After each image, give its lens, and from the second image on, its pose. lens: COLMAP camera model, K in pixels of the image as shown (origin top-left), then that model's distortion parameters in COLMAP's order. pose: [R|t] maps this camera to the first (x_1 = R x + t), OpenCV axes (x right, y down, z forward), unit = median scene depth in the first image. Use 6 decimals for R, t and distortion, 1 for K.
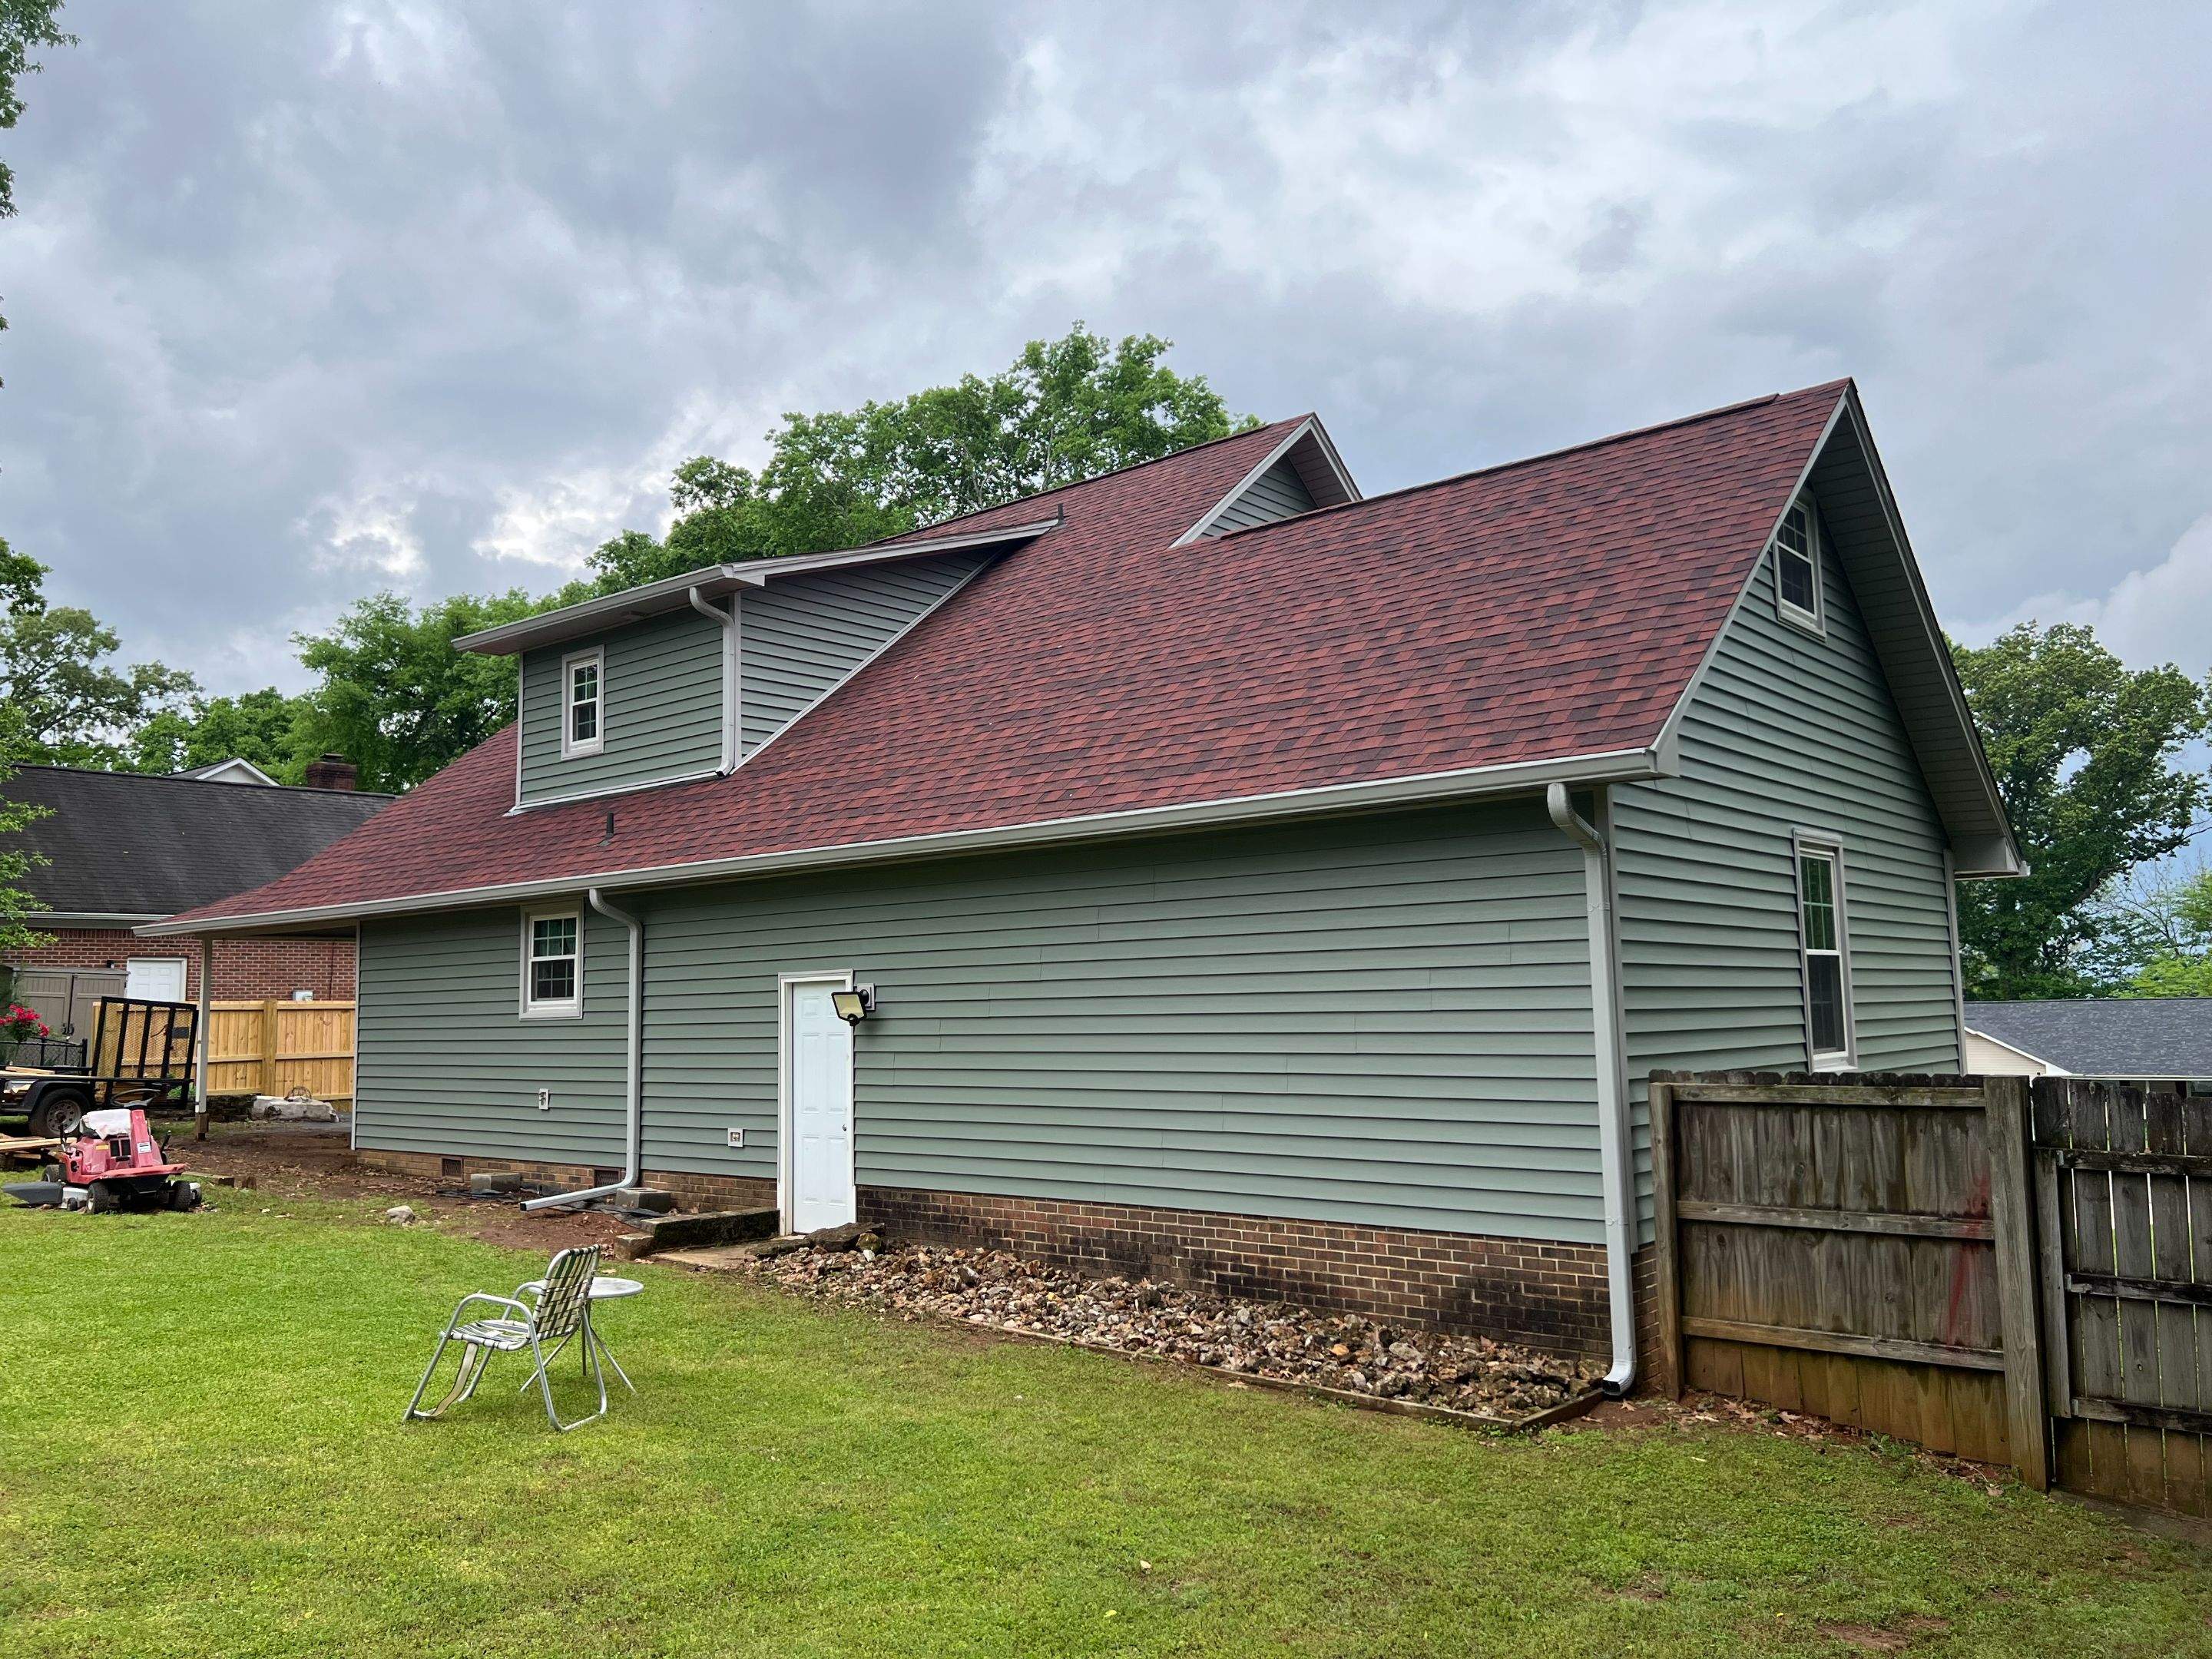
lens RADIAL K [[1622.5, 0, 1113.8], [0, 1622.5, 837.6], [0, 0, 1]] dist [0.014128, -0.031740]
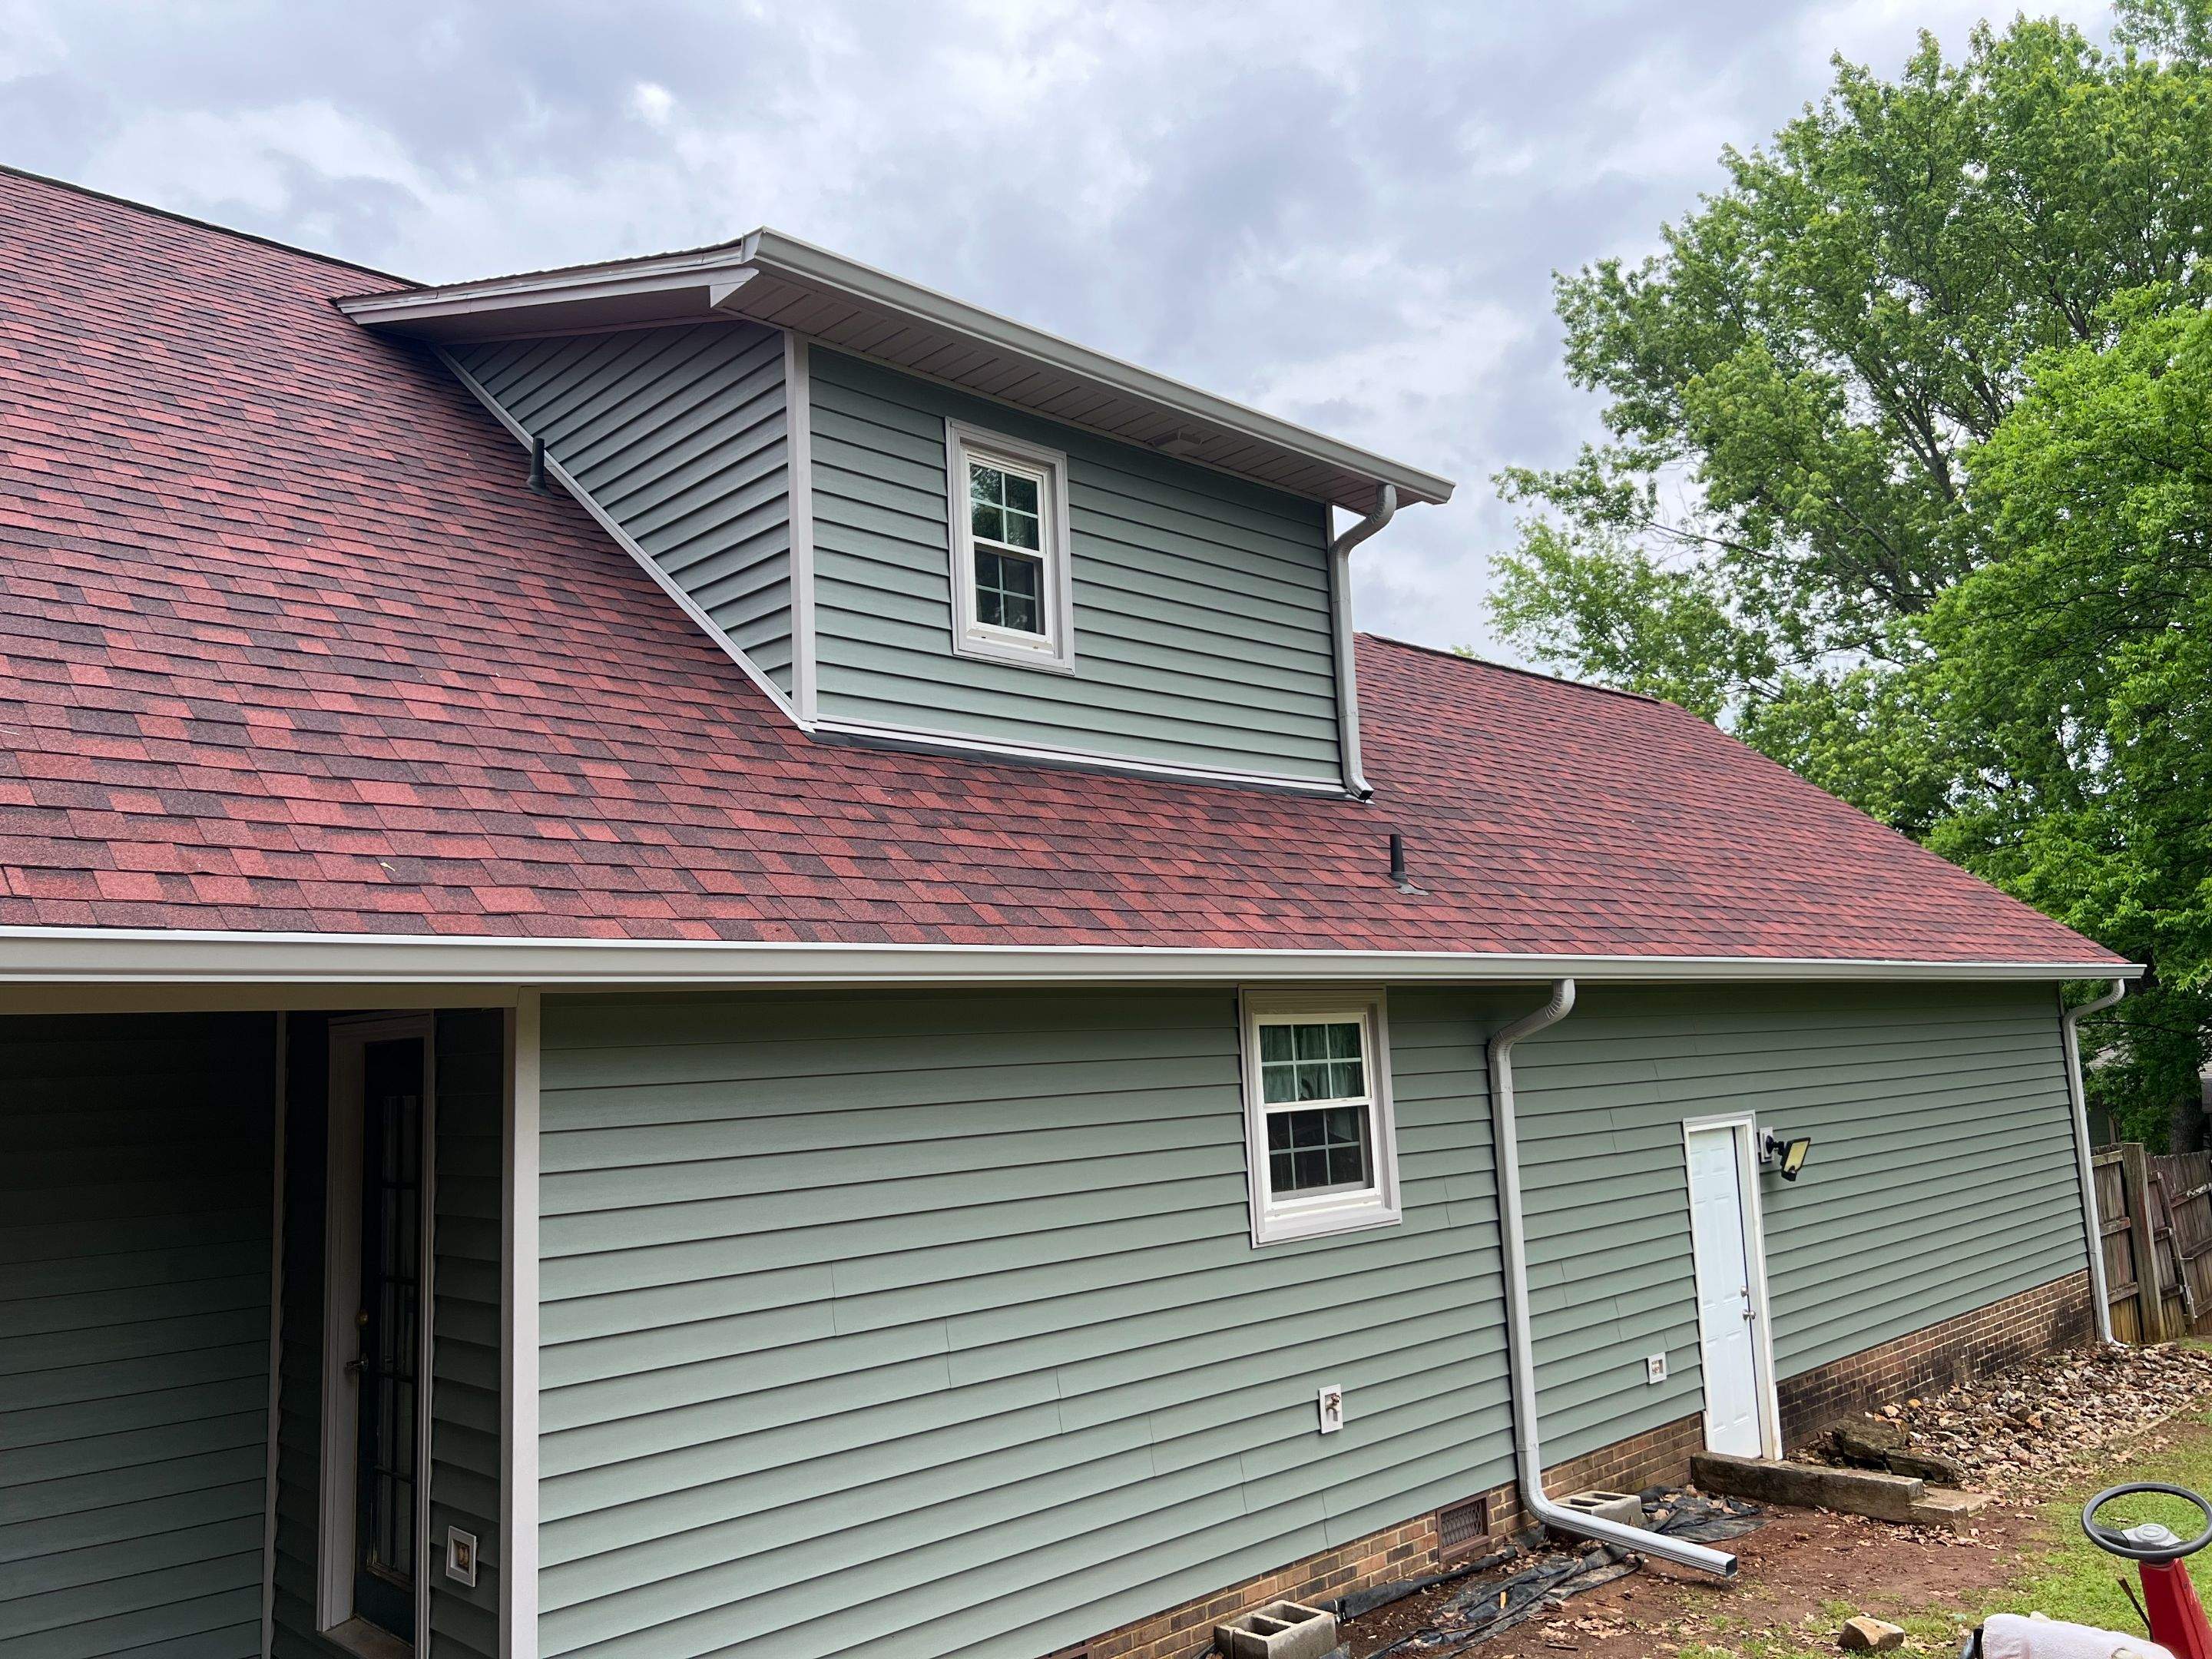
lens RADIAL K [[1622.5, 0, 1105.8], [0, 1622.5, 831.0], [0, 0, 1]] dist [0.014128, -0.031740]
pose [[0.100110, 0.165601, 0.981099, -1.045092], [-0.058126, 0.985341, -0.160386, 0.093520], [-0.993277, -0.040971, 0.108268, 1.264496]]
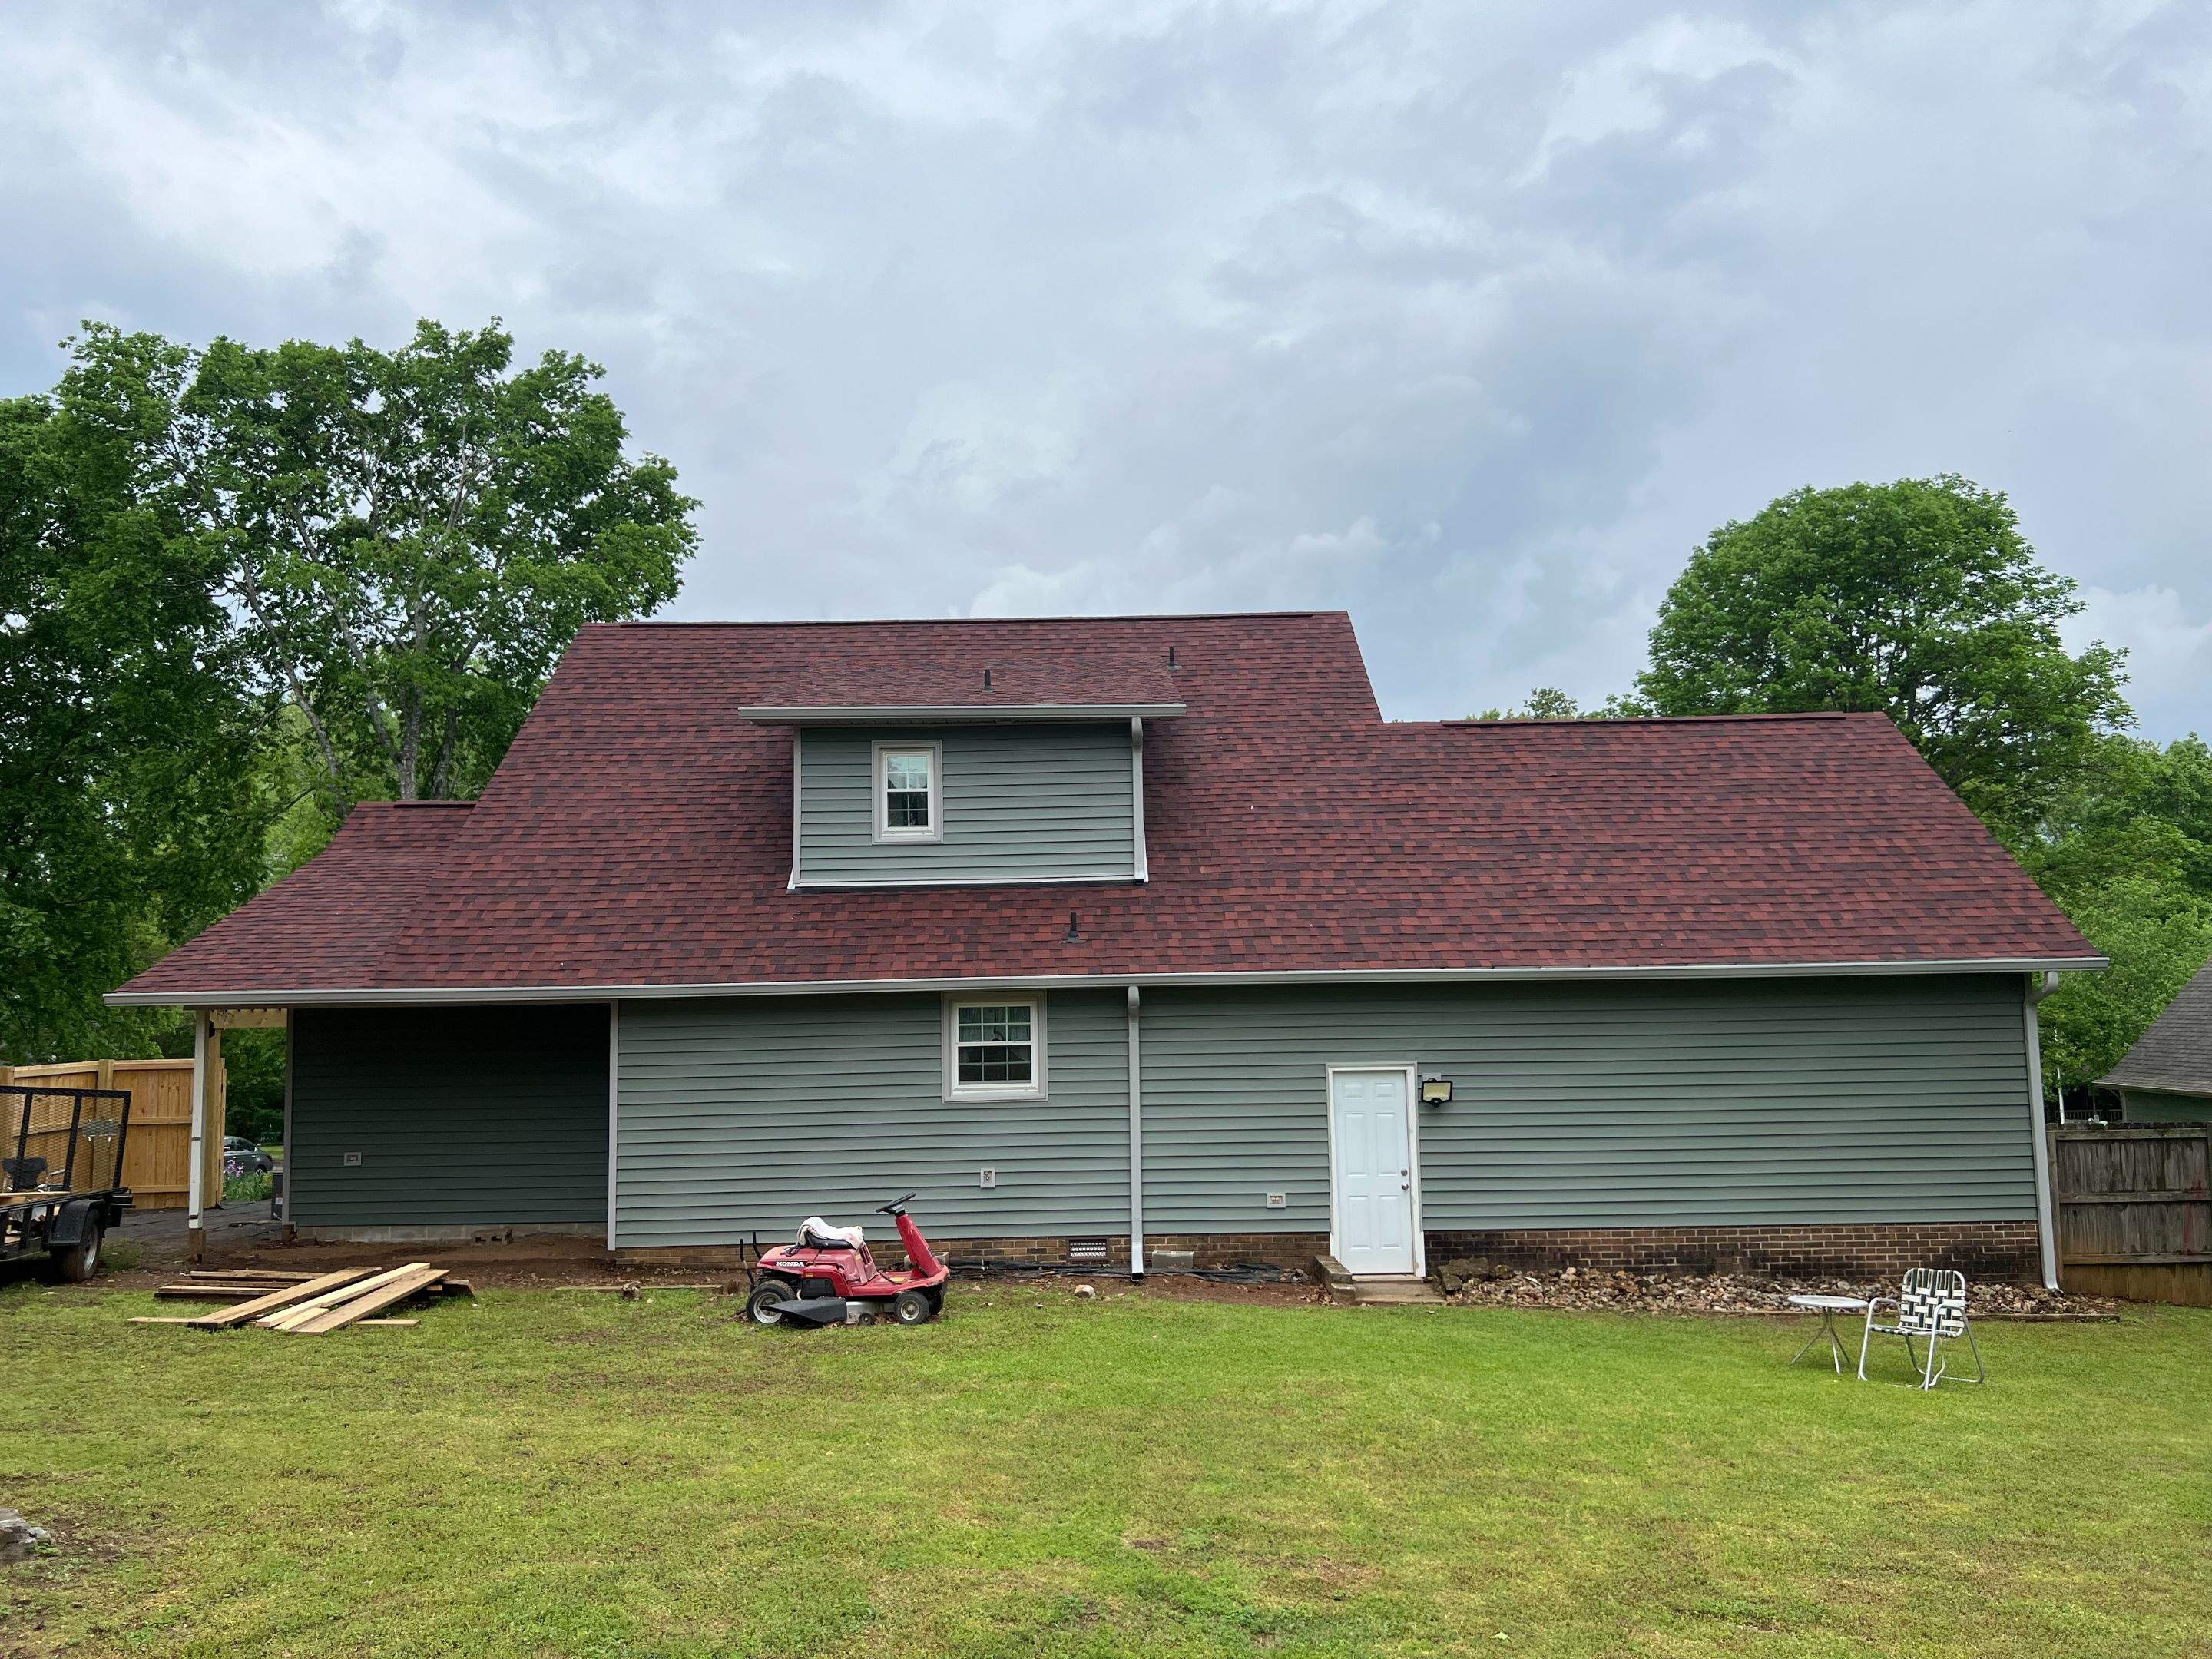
lens RADIAL K [[1622.5, 0, 1114.4], [0, 1622.5, 819.9], [0, 0, 1]] dist [0.014128, -0.031740]
pose [[0.768710, 0.080203, 0.634549, -1.205087], [-0.066510, 0.996752, -0.045412, -0.034955], [-0.636130, -0.007295, 0.771547, 0.173076]]
